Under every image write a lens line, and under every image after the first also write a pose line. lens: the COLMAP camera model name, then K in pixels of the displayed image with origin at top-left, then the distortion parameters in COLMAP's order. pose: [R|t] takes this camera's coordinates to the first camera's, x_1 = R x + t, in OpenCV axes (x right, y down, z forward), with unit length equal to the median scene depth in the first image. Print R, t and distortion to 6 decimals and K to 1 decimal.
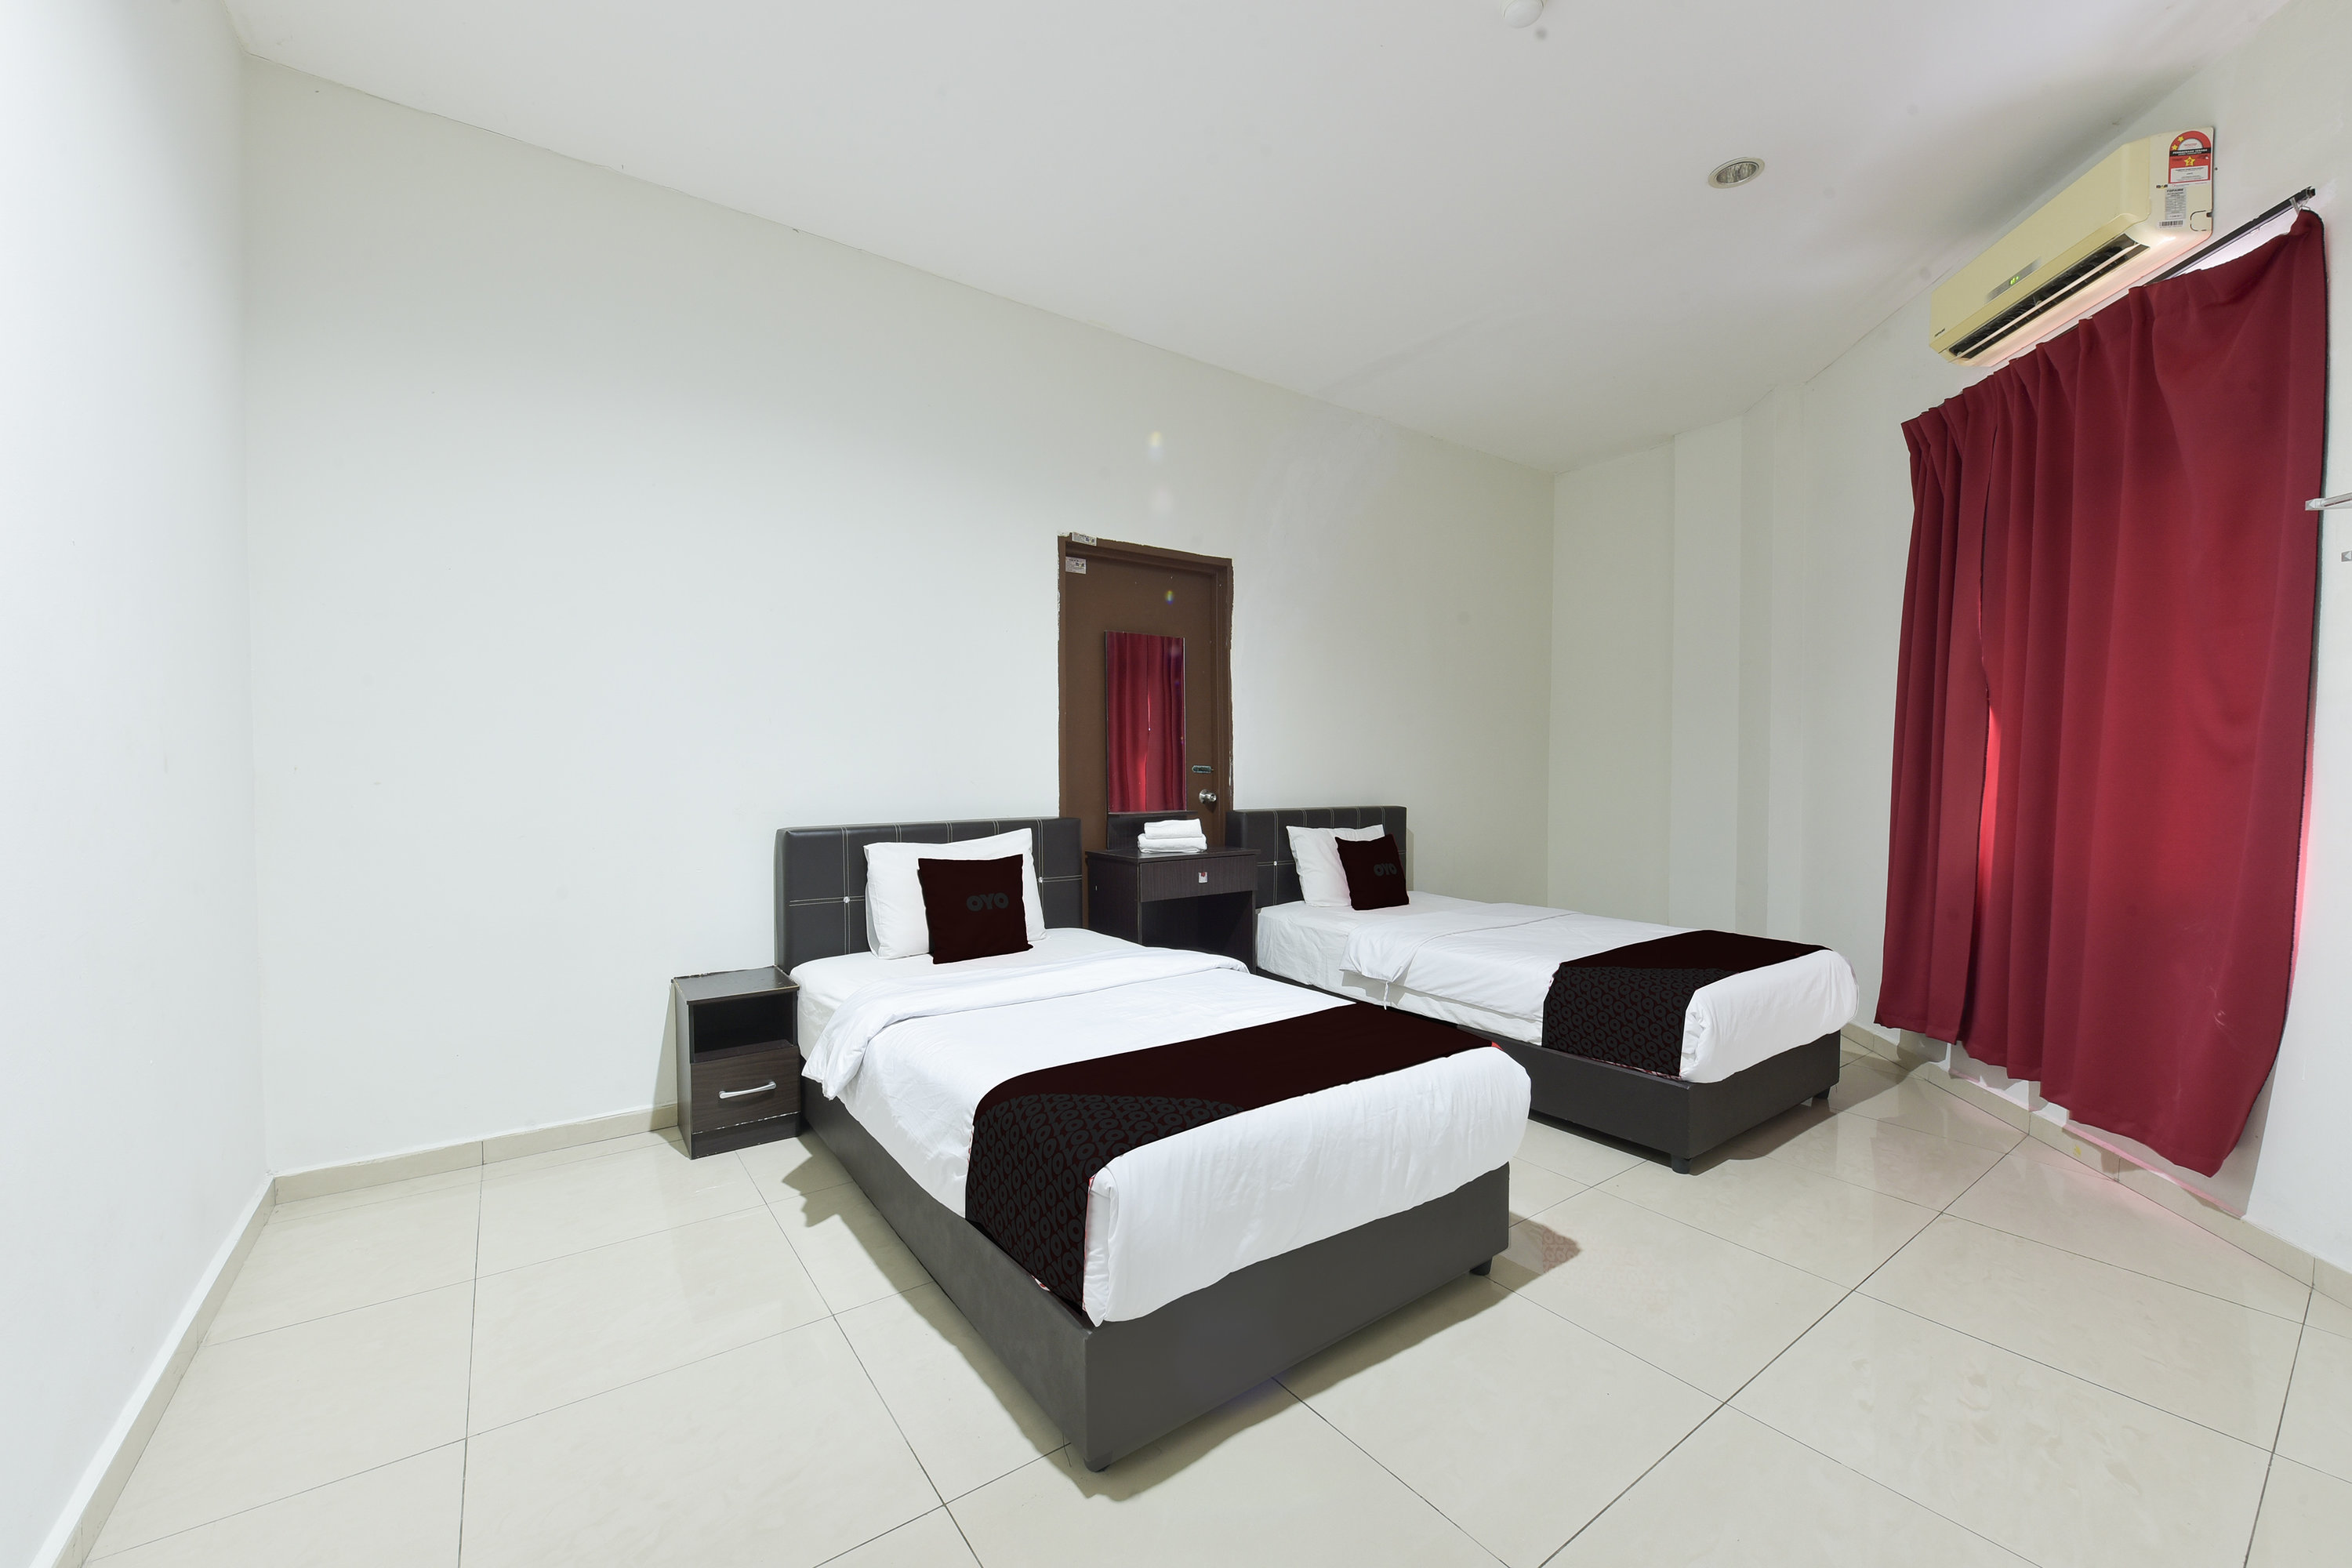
lens RADIAL K [[948.4, 0, 1177.0], [0, 948.4, 755.2], [0, 0, 1]] dist [0.001480, 0.000172]
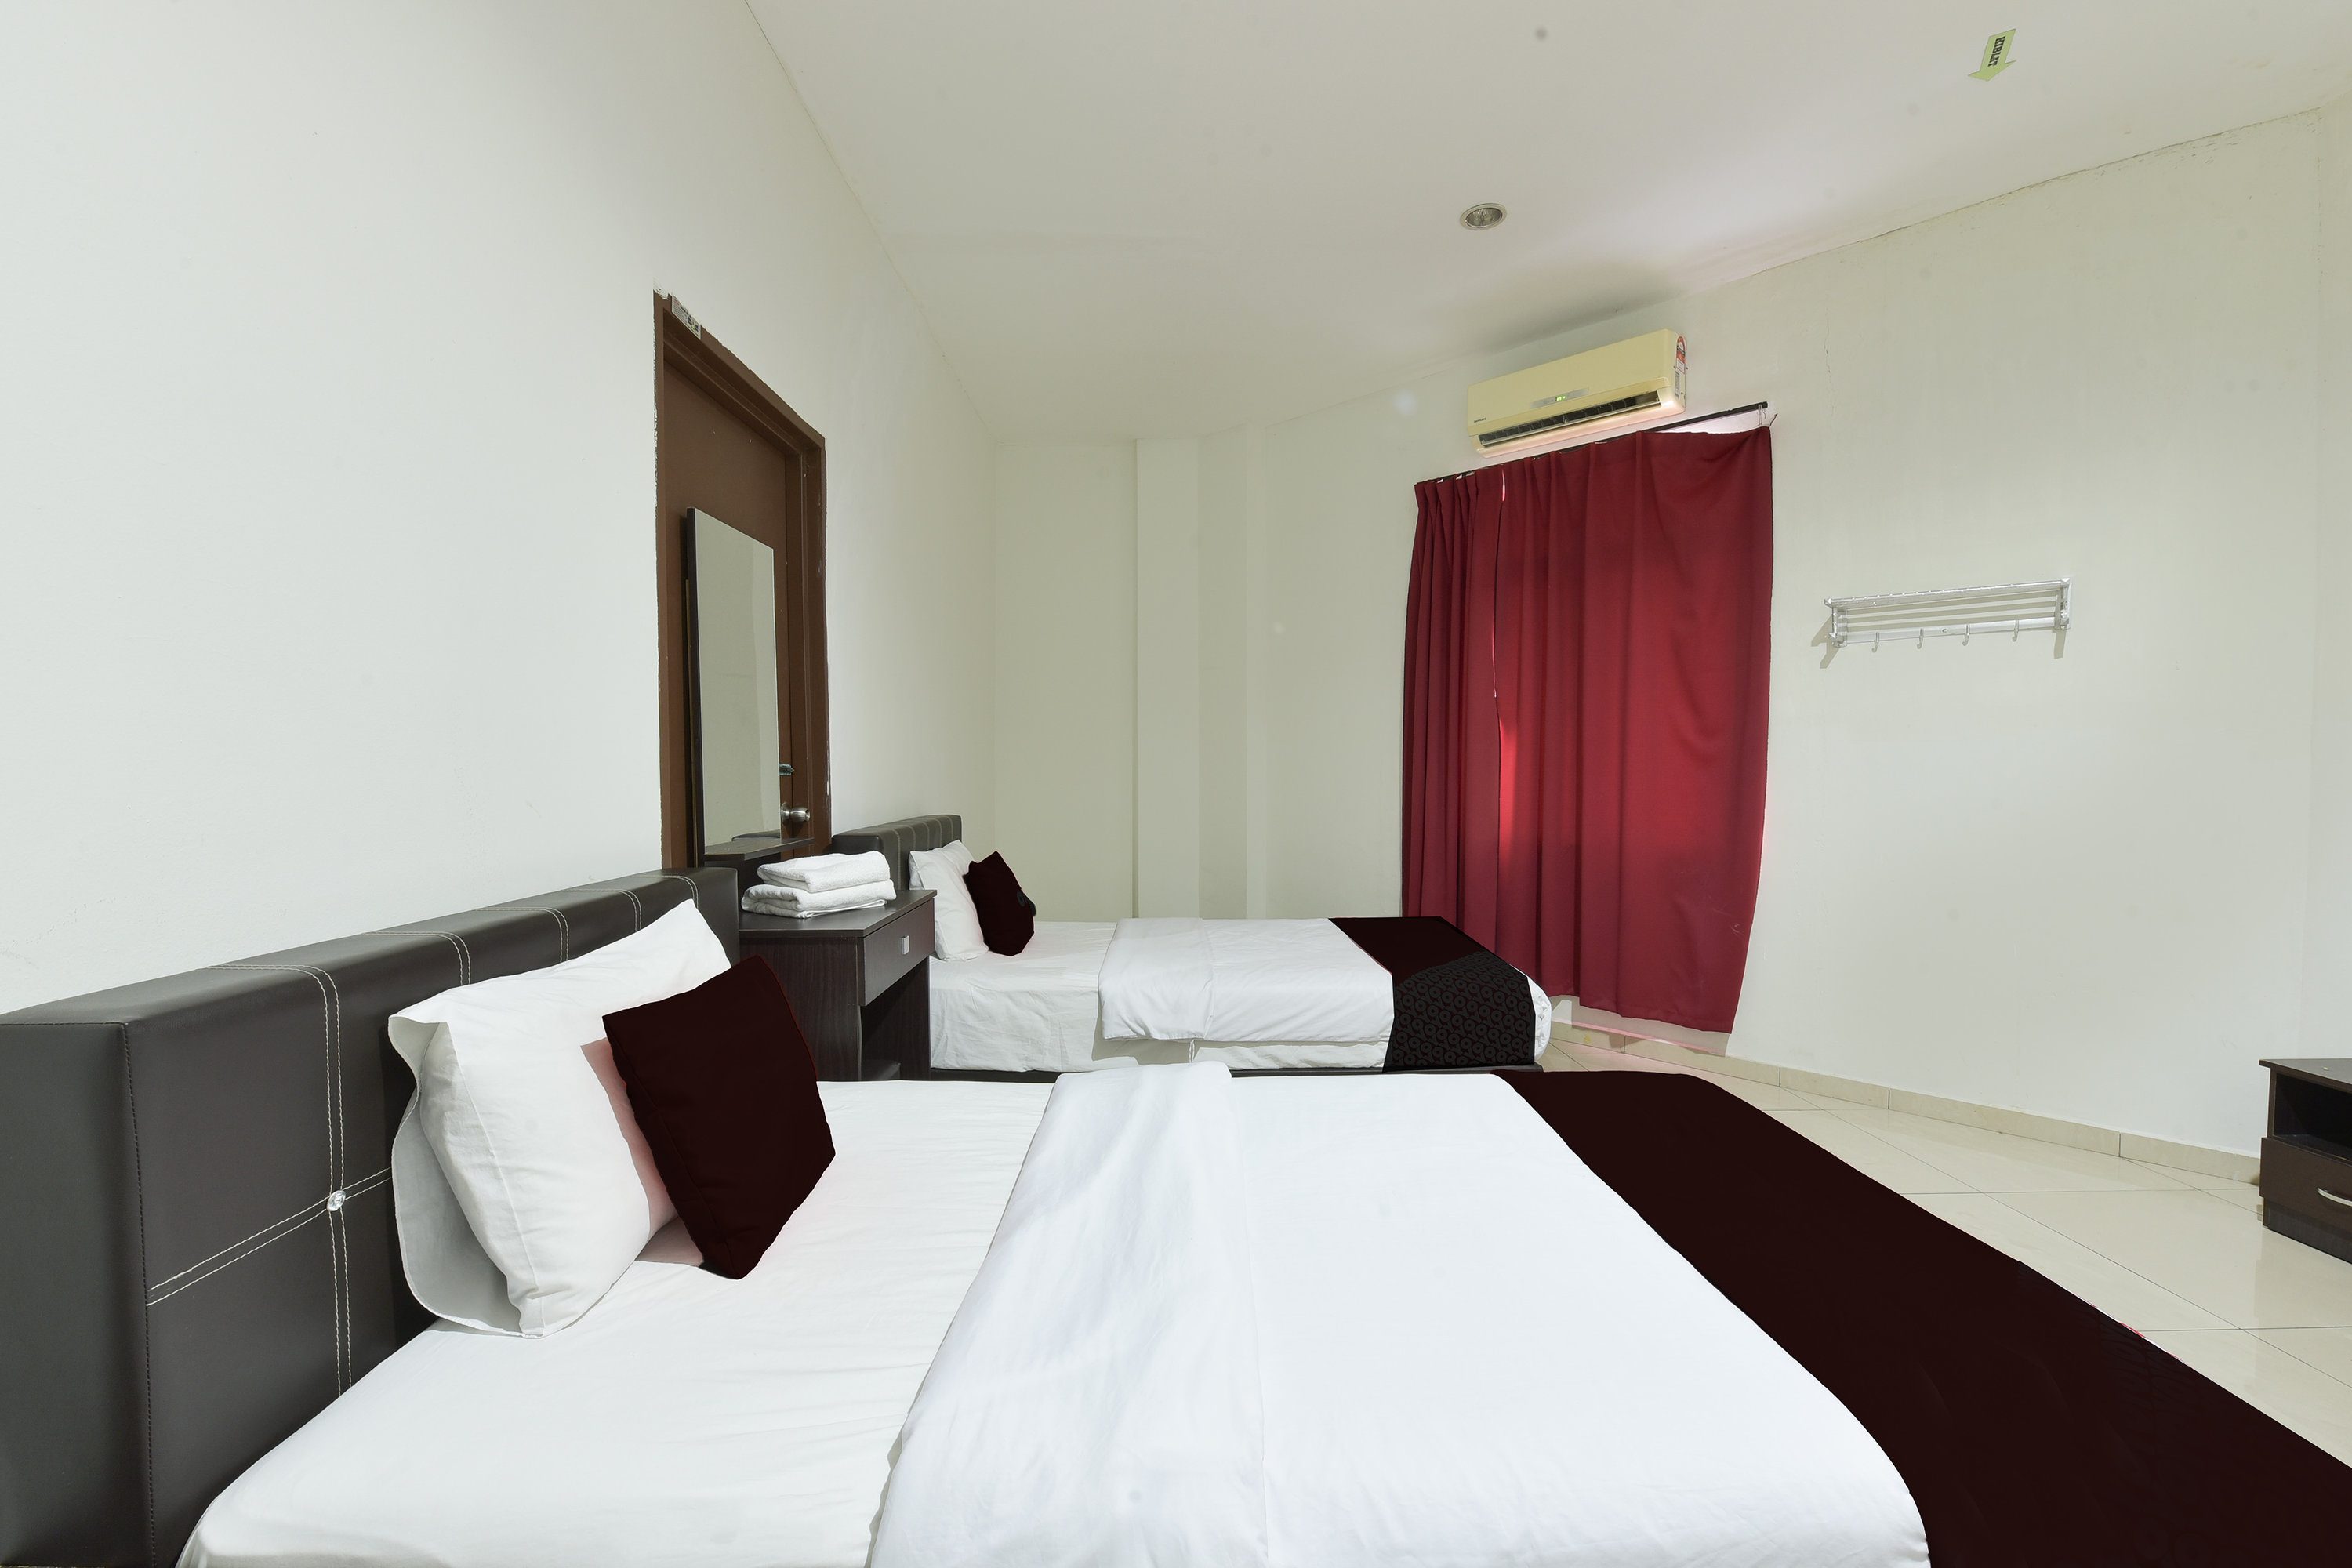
lens RADIAL K [[924.2, 0, 1176.0], [0, 924.2, 784.0], [0, 0, 1]] dist [-0.000239, -0.000028]
pose [[0.572020, -0.015506, 0.820093, -0.347779], [-0.007607, 0.999678, 0.024208, 0.007642], [-0.820205, -0.020086, 0.571717, 0.490173]]
